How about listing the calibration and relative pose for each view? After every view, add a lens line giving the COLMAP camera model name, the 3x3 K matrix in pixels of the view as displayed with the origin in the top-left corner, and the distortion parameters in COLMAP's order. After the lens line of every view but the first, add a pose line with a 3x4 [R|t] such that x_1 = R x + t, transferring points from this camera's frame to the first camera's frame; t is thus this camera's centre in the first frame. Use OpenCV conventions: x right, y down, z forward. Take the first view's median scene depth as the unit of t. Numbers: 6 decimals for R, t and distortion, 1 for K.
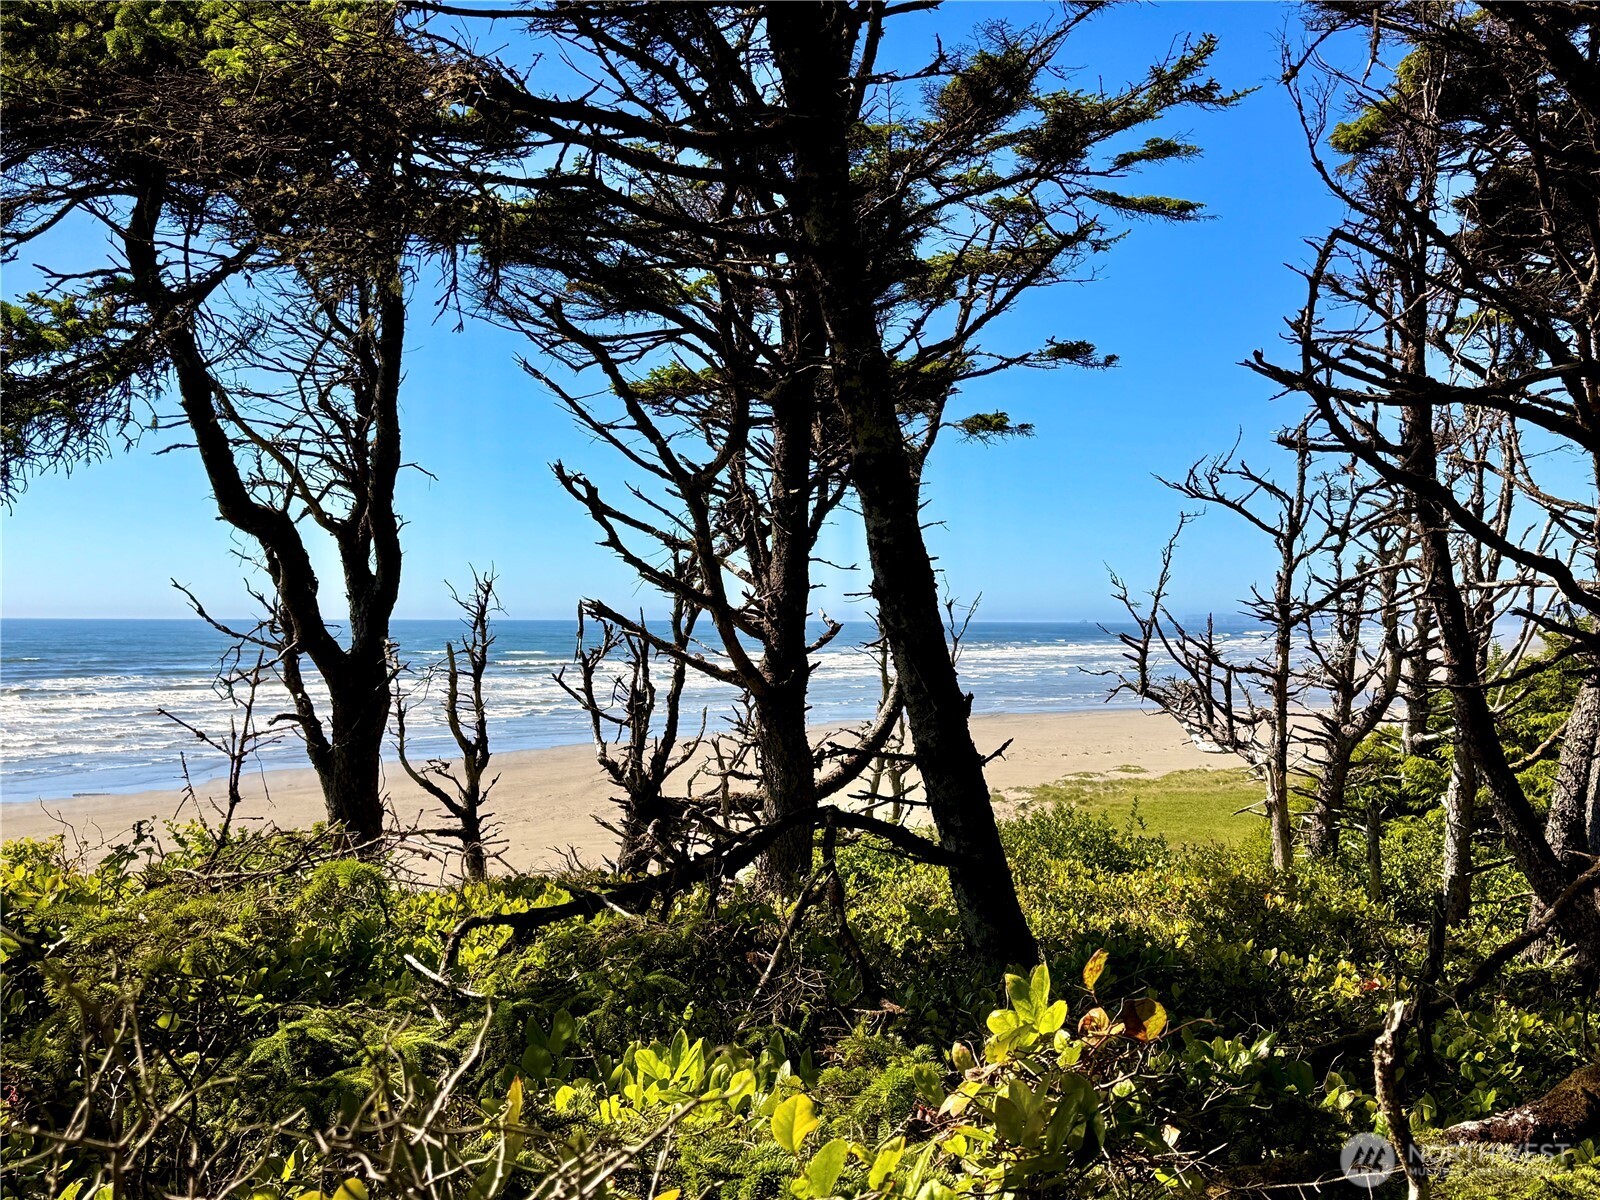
lens RADIAL K [[1531.7, 0, 789.1], [0, 1531.7, 603.6], [0, 0, 1]] dist [0.063572, 0.000000]
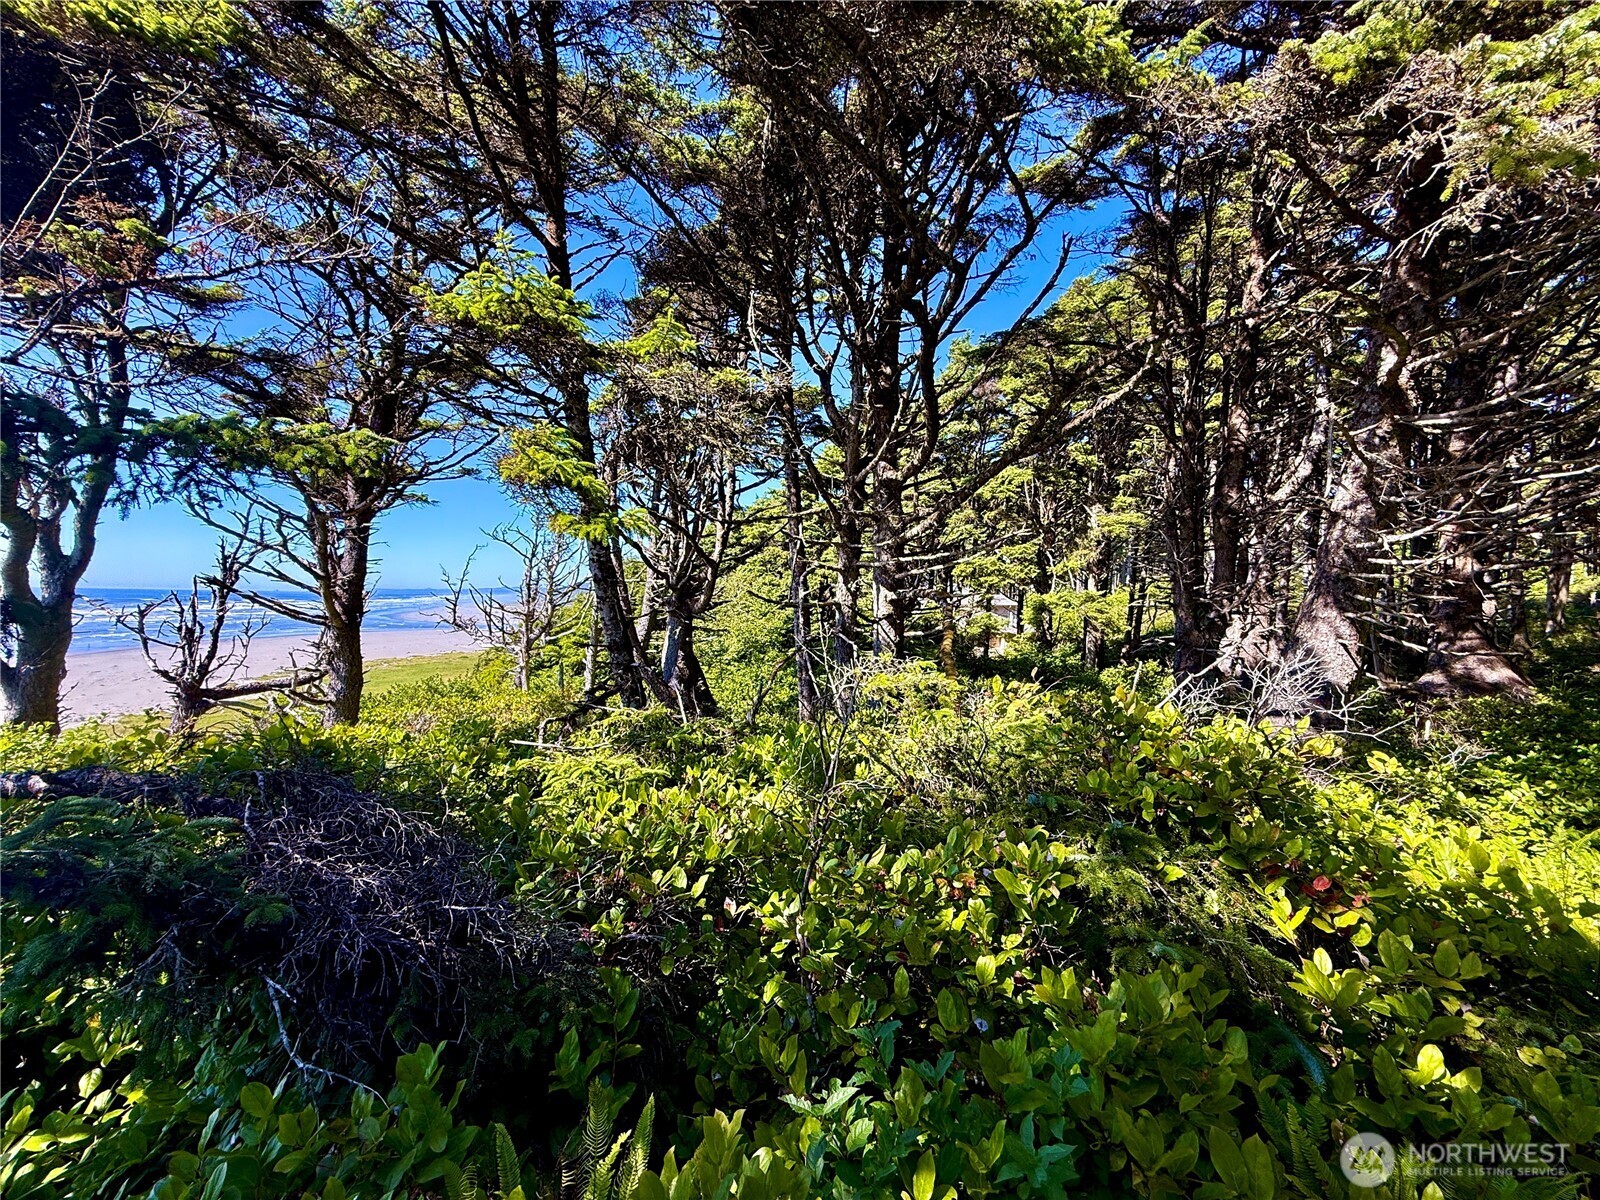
lens RADIAL K [[619.5, 0, 779.6], [0, 619.5, 599.5], [0, 0, 1]] dist [0.004860, -0.000203]
pose [[0.672846, 0.005352, 0.739763, -0.256303], [-0.020969, 0.999710, 0.011839, 0.004033], [-0.739486, -0.023478, 0.672763, 0.059850]]
